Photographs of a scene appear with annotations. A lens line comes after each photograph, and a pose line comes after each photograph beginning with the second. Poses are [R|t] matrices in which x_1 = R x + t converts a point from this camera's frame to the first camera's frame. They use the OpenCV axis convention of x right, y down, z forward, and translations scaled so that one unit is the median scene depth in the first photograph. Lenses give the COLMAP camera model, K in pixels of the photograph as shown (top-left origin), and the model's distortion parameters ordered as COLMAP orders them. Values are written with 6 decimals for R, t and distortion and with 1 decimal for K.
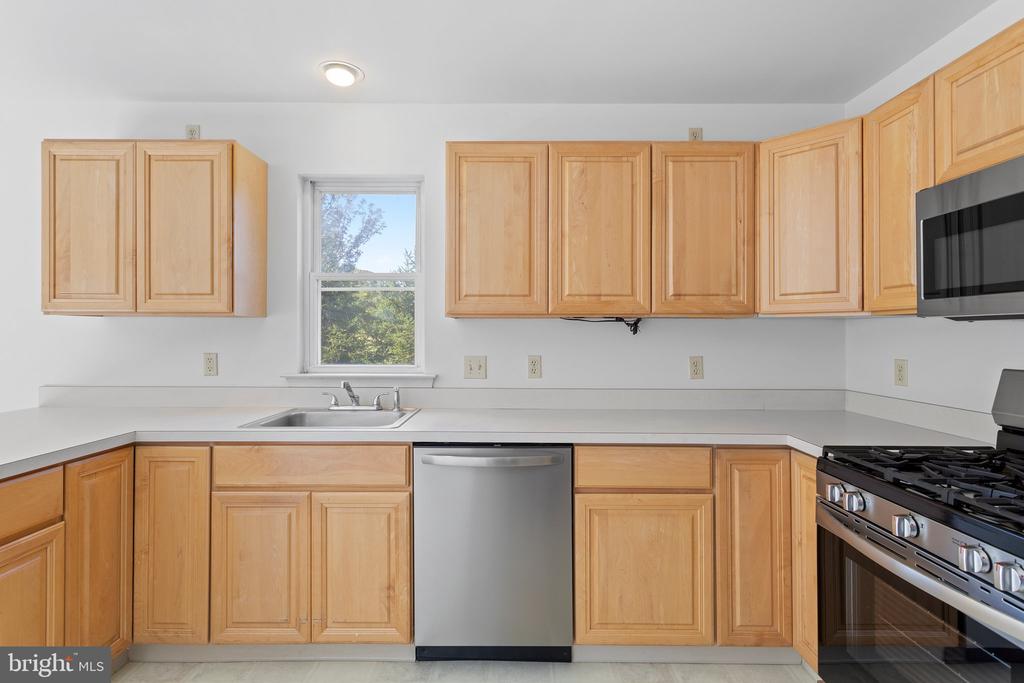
lens RADIAL K [[499.9, 0, 511.5], [0, 499.9, 342.2], [0, 0, 1]] dist [-0.001348, 0.001558]
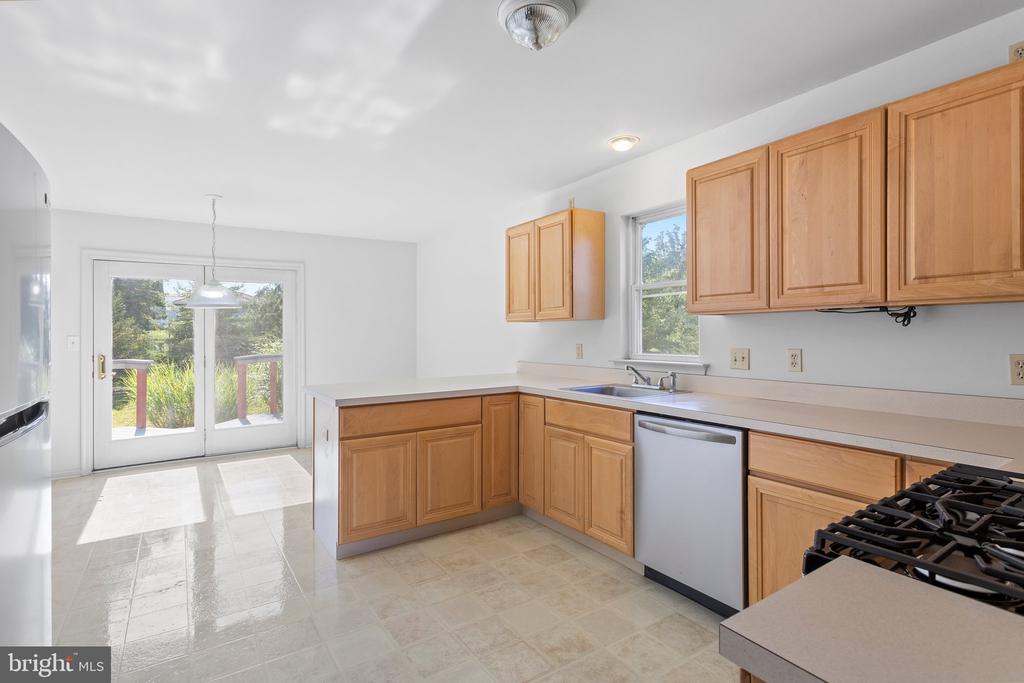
lens RADIAL K [[499.9, 0, 516.7], [0, 499.9, 337.3], [0, 0, 1]] dist [-0.001348, 0.001558]
pose [[0.561221, -0.002312, -0.827663, 0.641126], [0.001040, 0.999997, -0.002089, 0.005215], [0.827665, 0.000312, 0.561222, -0.021847]]
